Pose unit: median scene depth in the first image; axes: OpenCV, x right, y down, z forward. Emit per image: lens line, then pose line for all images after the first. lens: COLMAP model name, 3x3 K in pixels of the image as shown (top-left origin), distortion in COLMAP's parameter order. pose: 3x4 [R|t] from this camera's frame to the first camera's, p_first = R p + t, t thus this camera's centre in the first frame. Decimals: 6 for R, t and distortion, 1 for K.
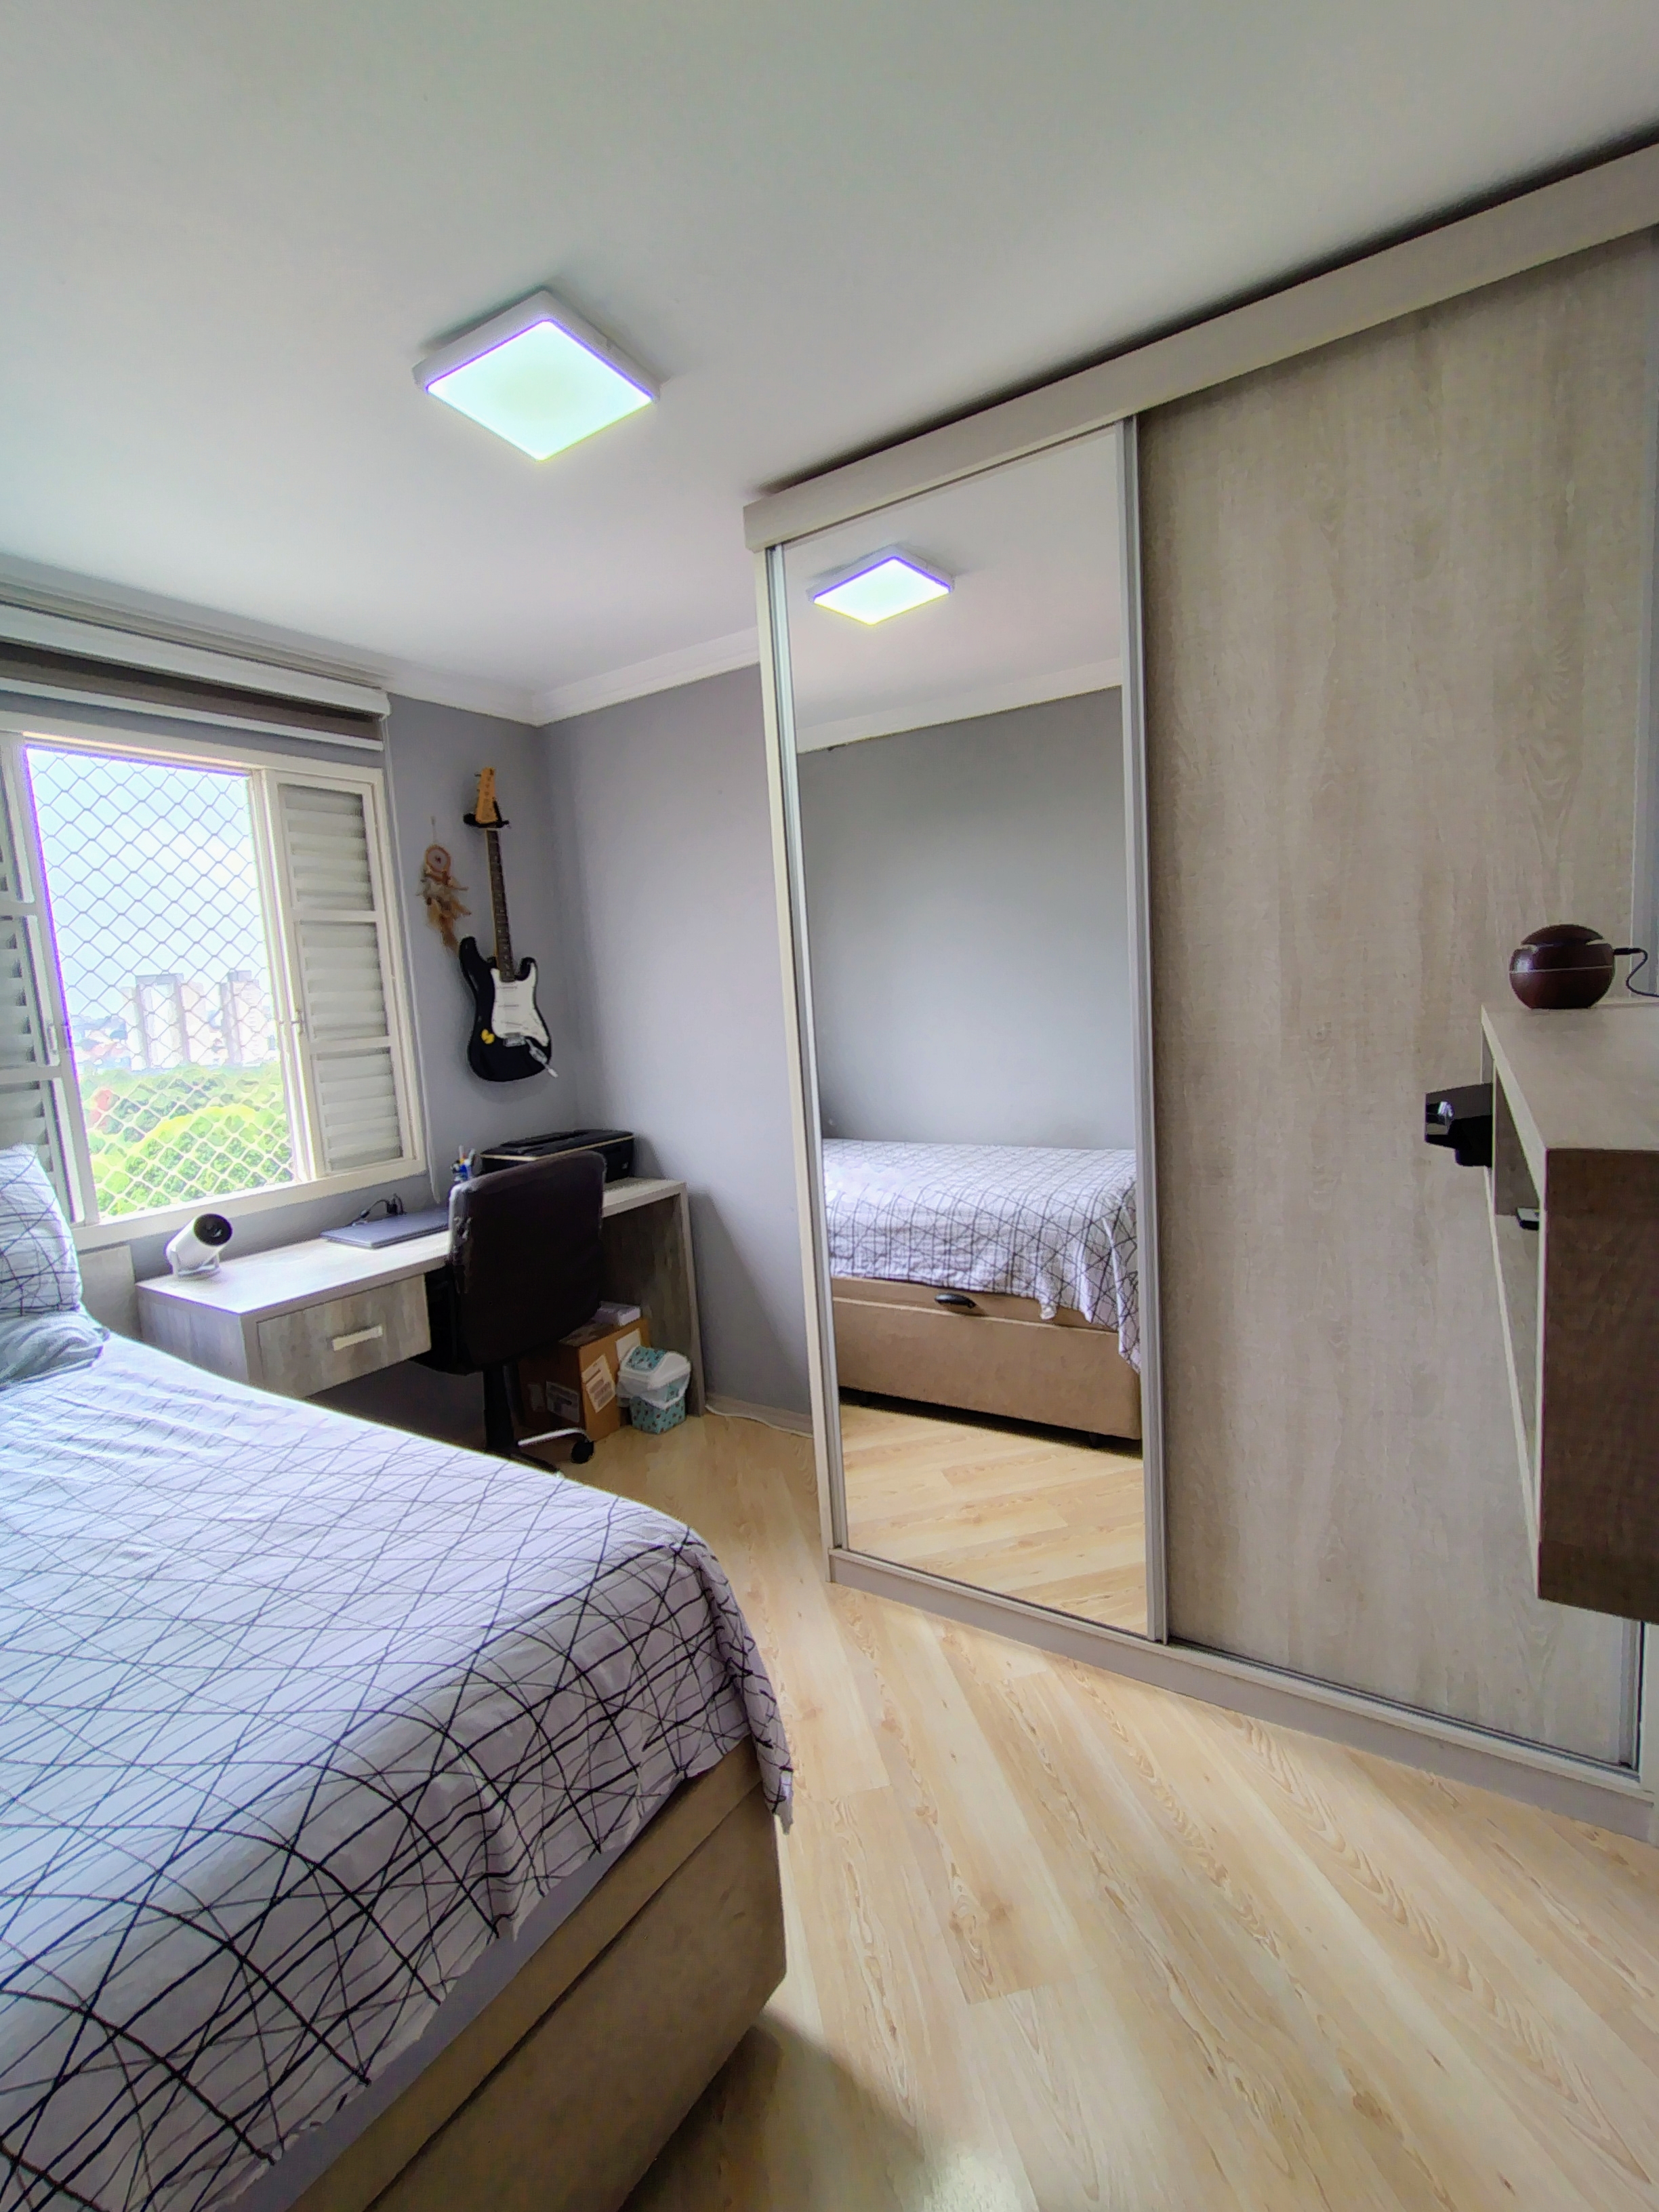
lens RADIAL K [[1003.6, 0, 824.5], [0, 1003.6, 1108.1], [0, 0, 1]] dist [-0.004035, 0.001340]
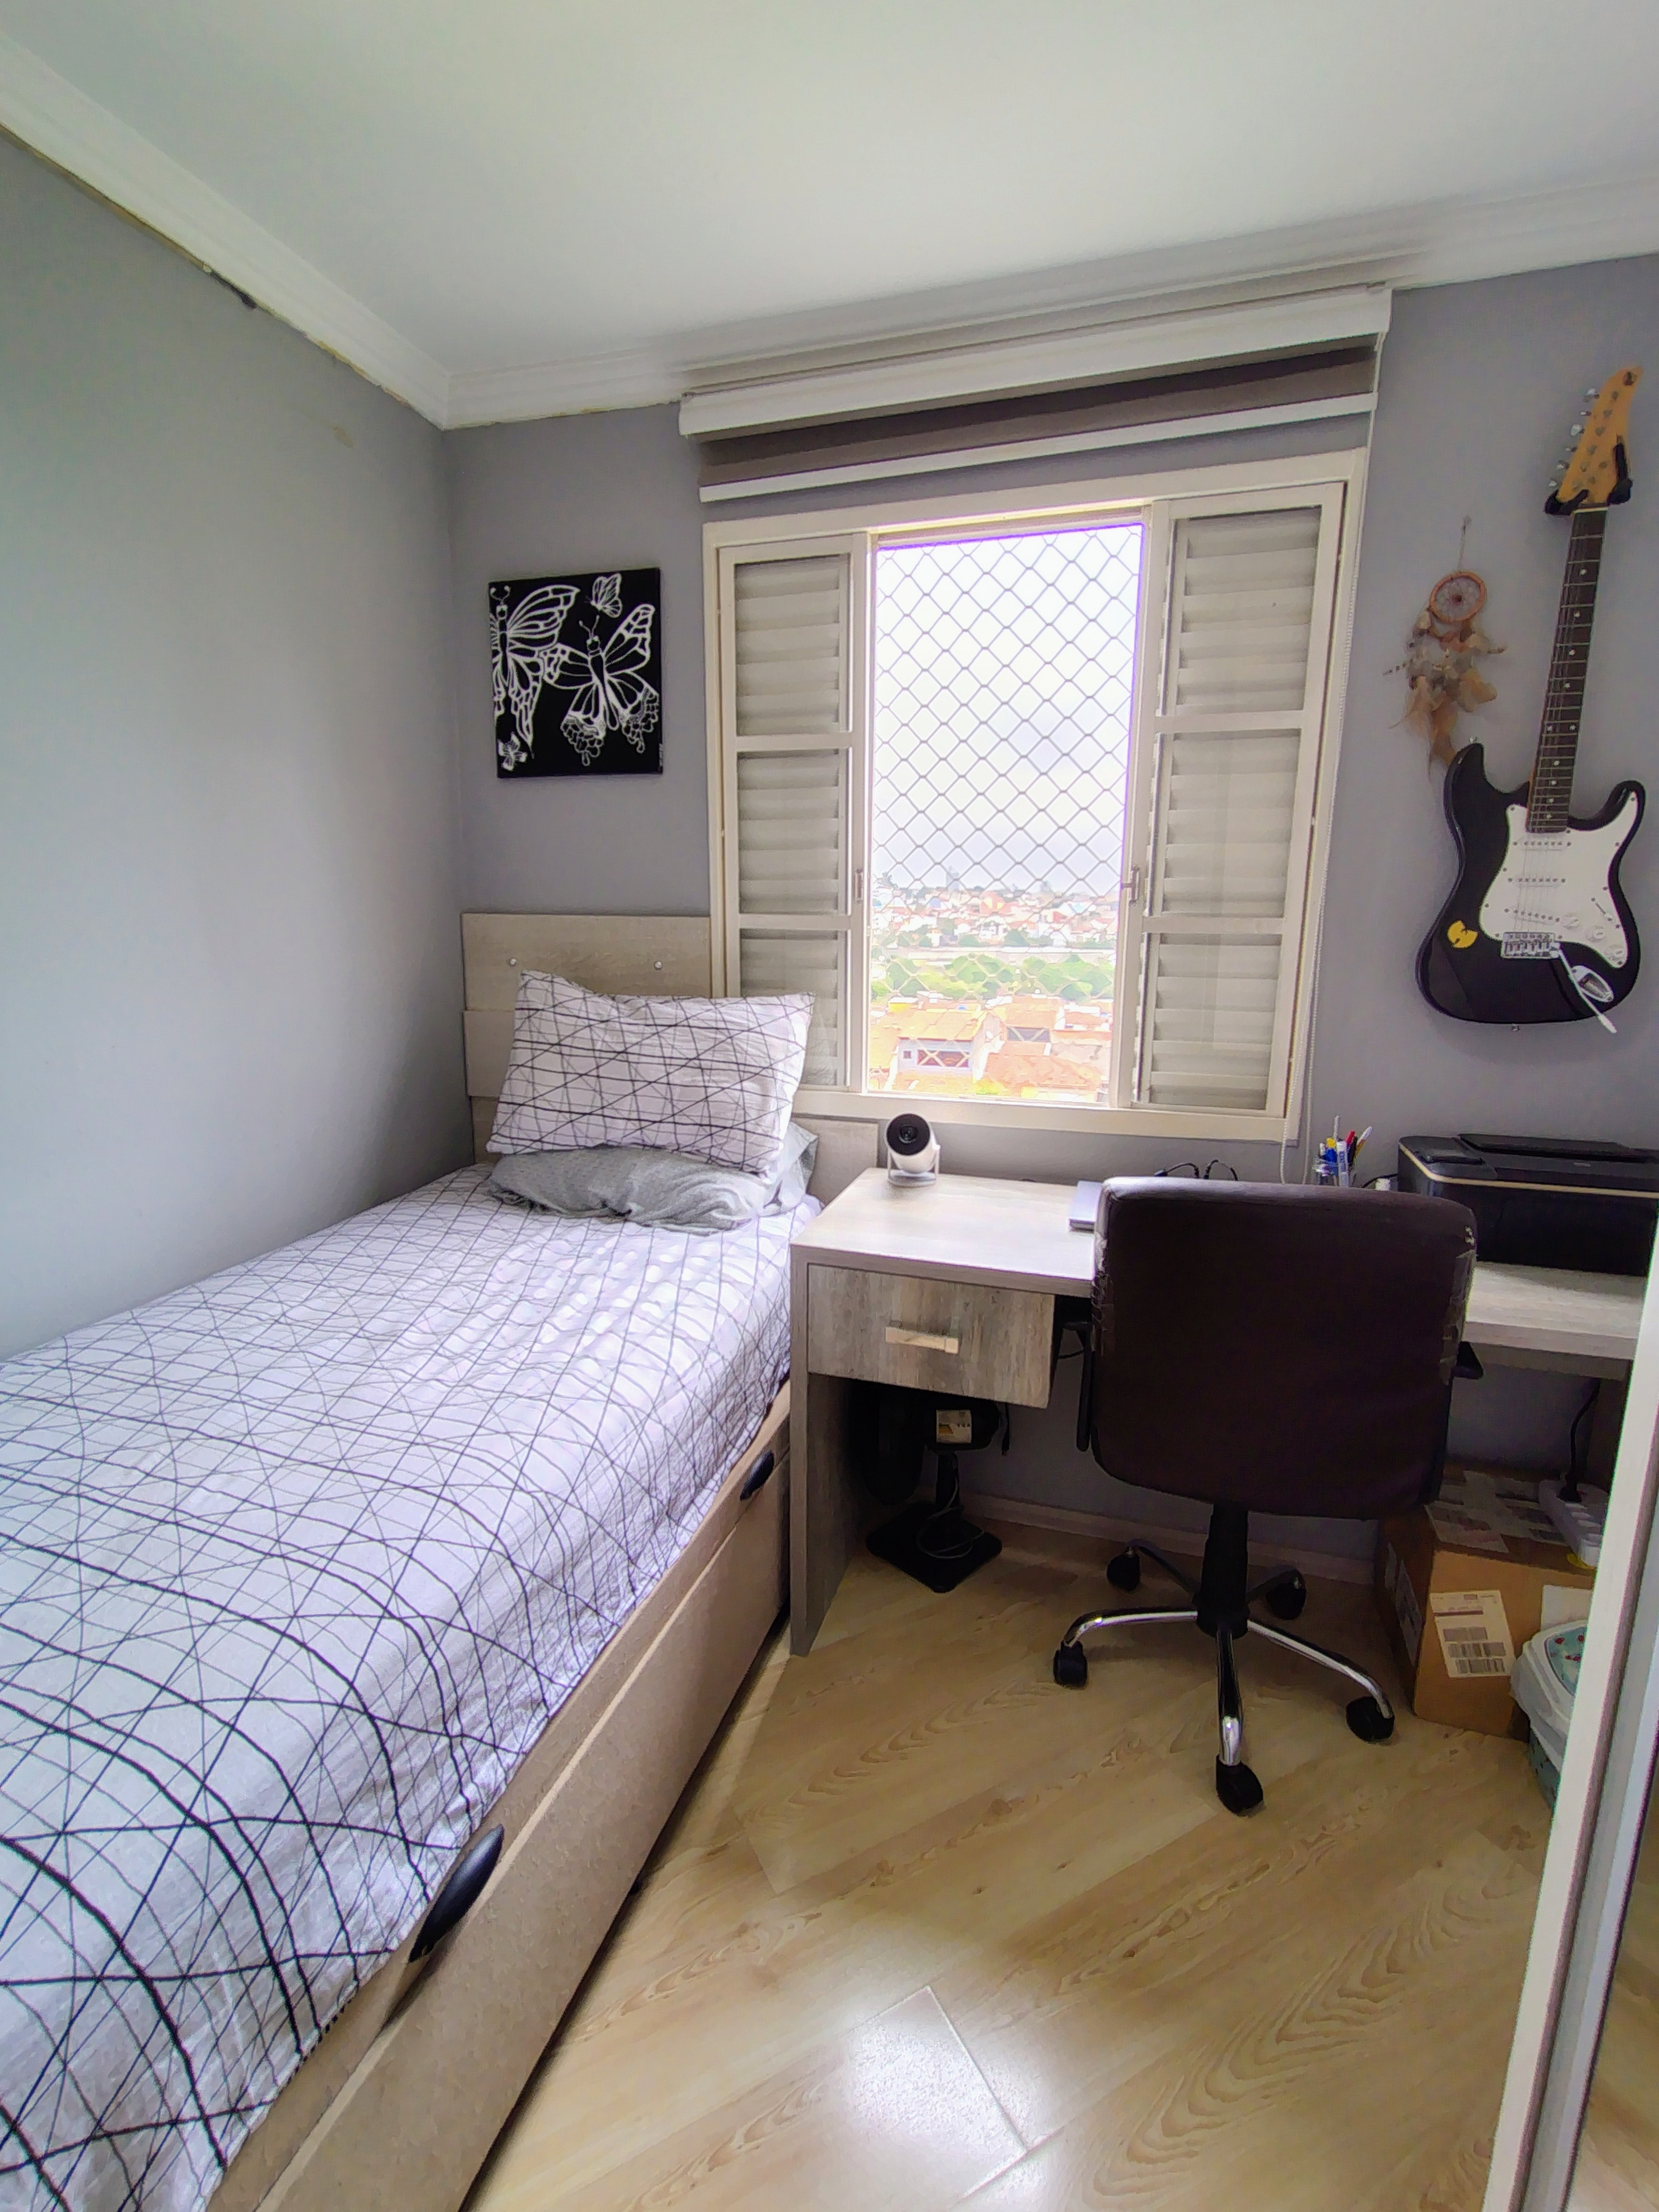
lens RADIAL K [[1003.6, 0, 822.6], [0, 1003.6, 1104.3], [0, 0, 1]] dist [-0.004035, 0.001340]
pose [[0.280627, 0.253779, -0.925659, 0.113150], [-0.136602, 0.965155, 0.223194, -0.071376], [0.950047, 0.063813, 0.305515, 0.649075]]
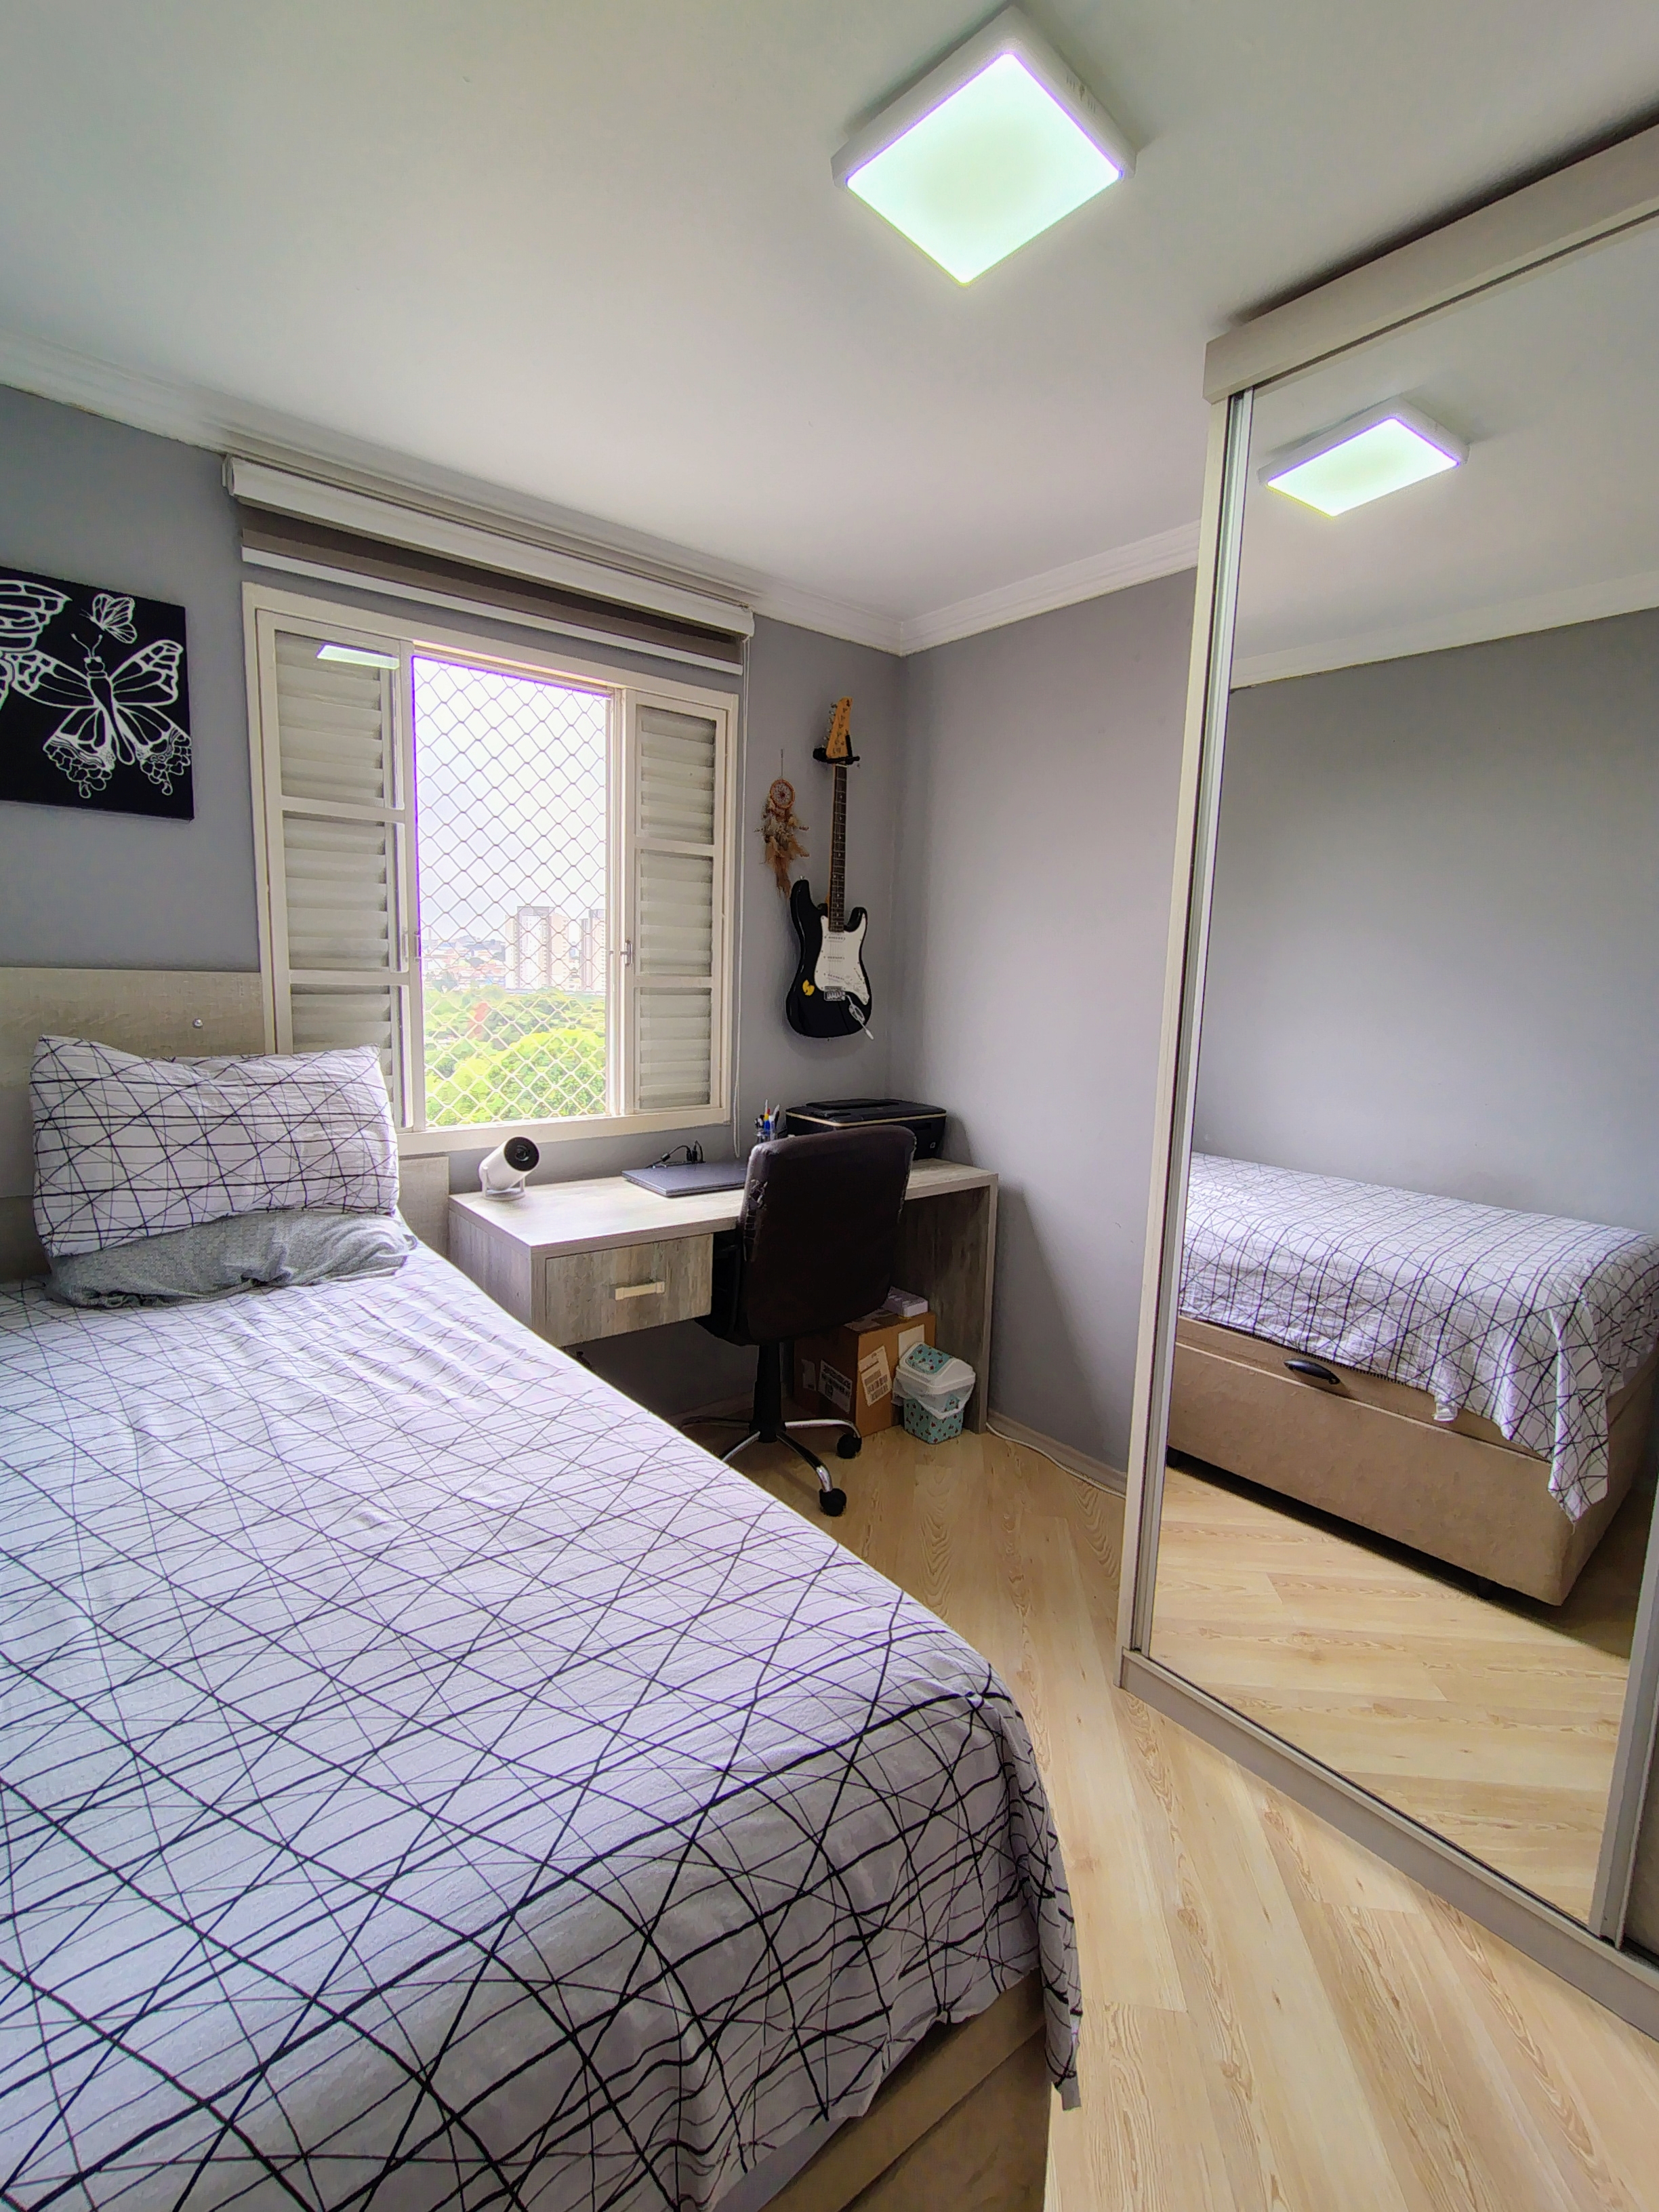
lens RADIAL K [[1003.6, 0, 824.7], [0, 1003.6, 1110.0], [0, 0, 1]] dist [-0.004035, 0.001340]
pose [[0.949508, 0.135423, -0.283012, -0.050908], [-0.127243, 0.990749, 0.047177, -0.005875], [0.286783, -0.008784, 0.957955, 0.133218]]
